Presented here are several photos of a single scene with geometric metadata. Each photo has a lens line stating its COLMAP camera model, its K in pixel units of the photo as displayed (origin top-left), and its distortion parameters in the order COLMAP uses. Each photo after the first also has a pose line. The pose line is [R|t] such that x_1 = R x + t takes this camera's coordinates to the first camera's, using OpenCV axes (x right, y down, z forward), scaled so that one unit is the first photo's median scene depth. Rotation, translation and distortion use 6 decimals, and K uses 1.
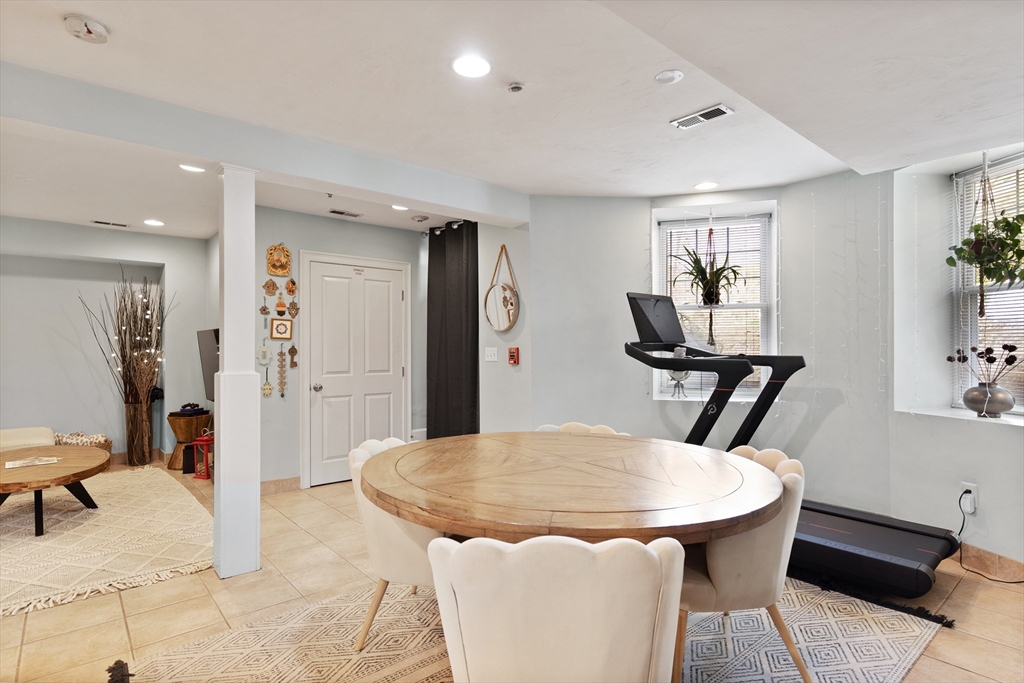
lens RADIAL K [[527.9, 0, 513.4], [0, 527.9, 348.8], [0, 0, 1]] dist [0.003280, 0.000267]
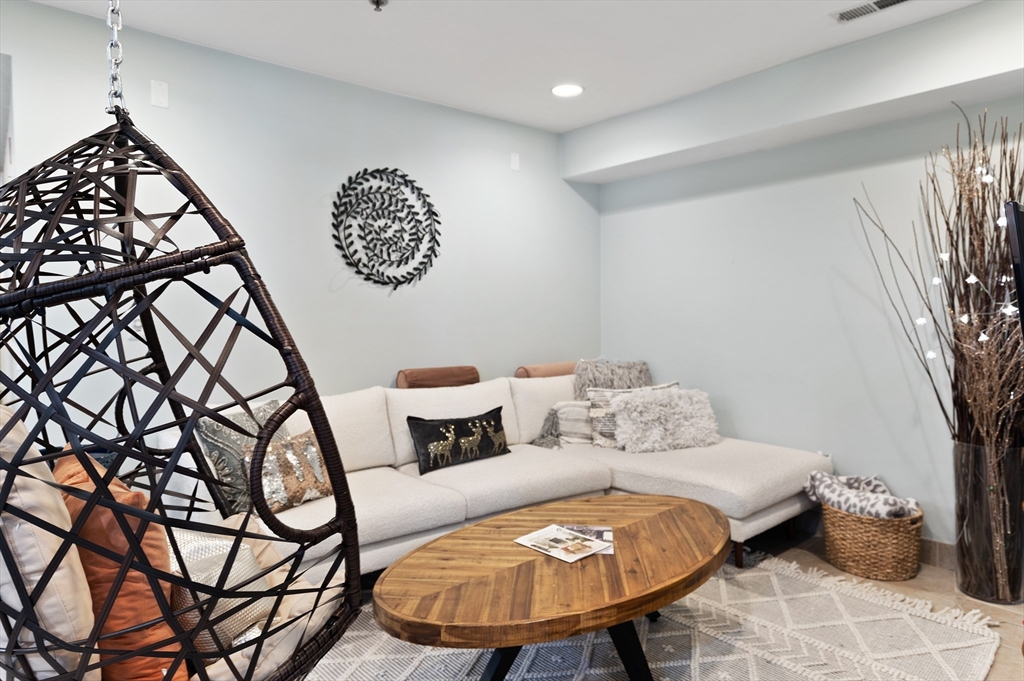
lens RADIAL K [[624.7, 0, 495.2], [0, 624.7, 327.5], [0, 0, 1]] dist [0.008167, -0.000127]
pose [[-0.027688, 0.024983, -0.999304, -0.276428], [0.007971, 0.999661, 0.024771, 0.002031], [0.999585, -0.007280, -0.027877, 0.784873]]
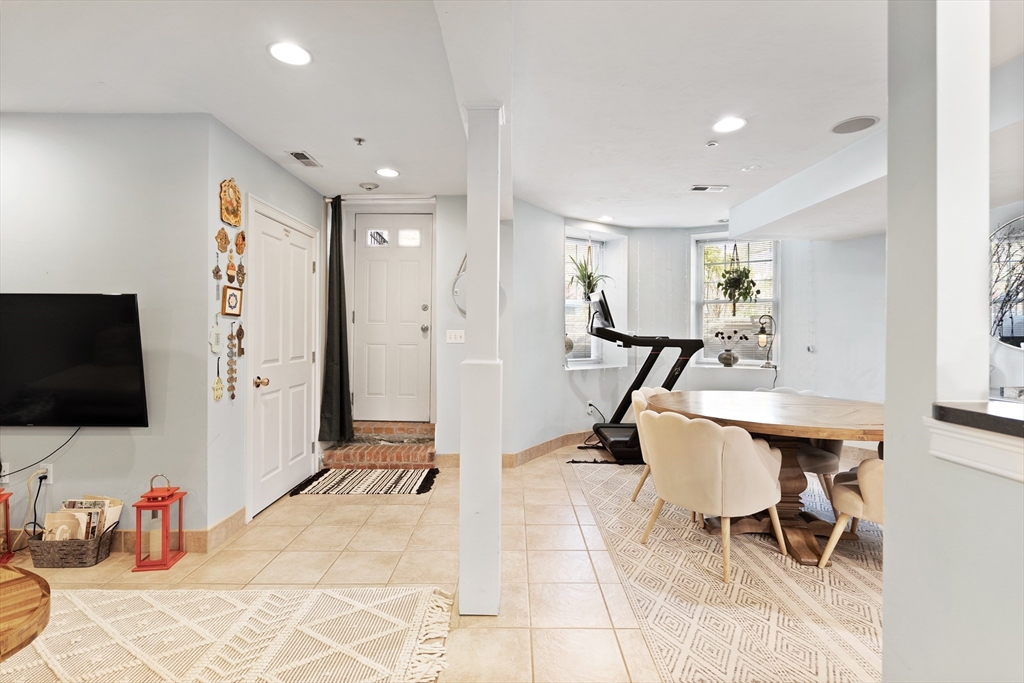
lens RADIAL K [[467.3, 0, 510.5], [0, 467.3, 328.3], [0, 0, 1]] dist [-0.000557, 0.000033]
pose [[0.652944, 0.008274, 0.757361, -0.656397], [-0.003808, 0.999964, -0.007641, 0.001376], [-0.757397, 0.002105, 0.652952, 0.313516]]
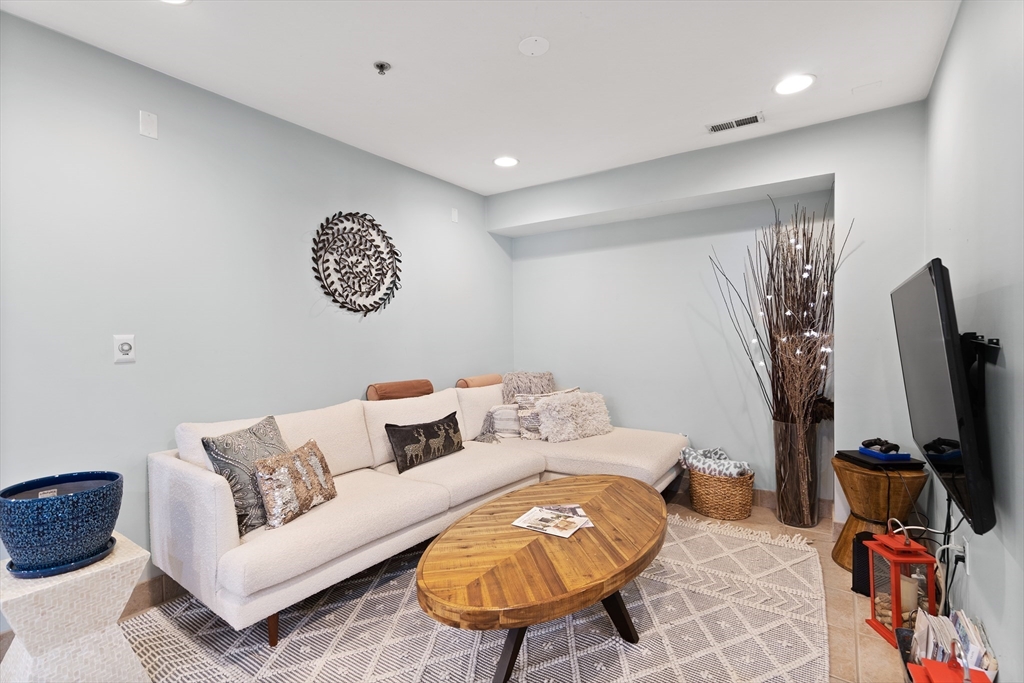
lens RADIAL K [[468.4, 0, 512.0], [0, 468.4, 341.5], [0, 0, 1]] dist [-0.002098, 0.000141]
pose [[0.248629, 0.013095, -0.968510, -0.332825], [0.008511, 0.999840, 0.015703, 0.001207], [0.968561, -0.012147, 0.248478, 0.679357]]
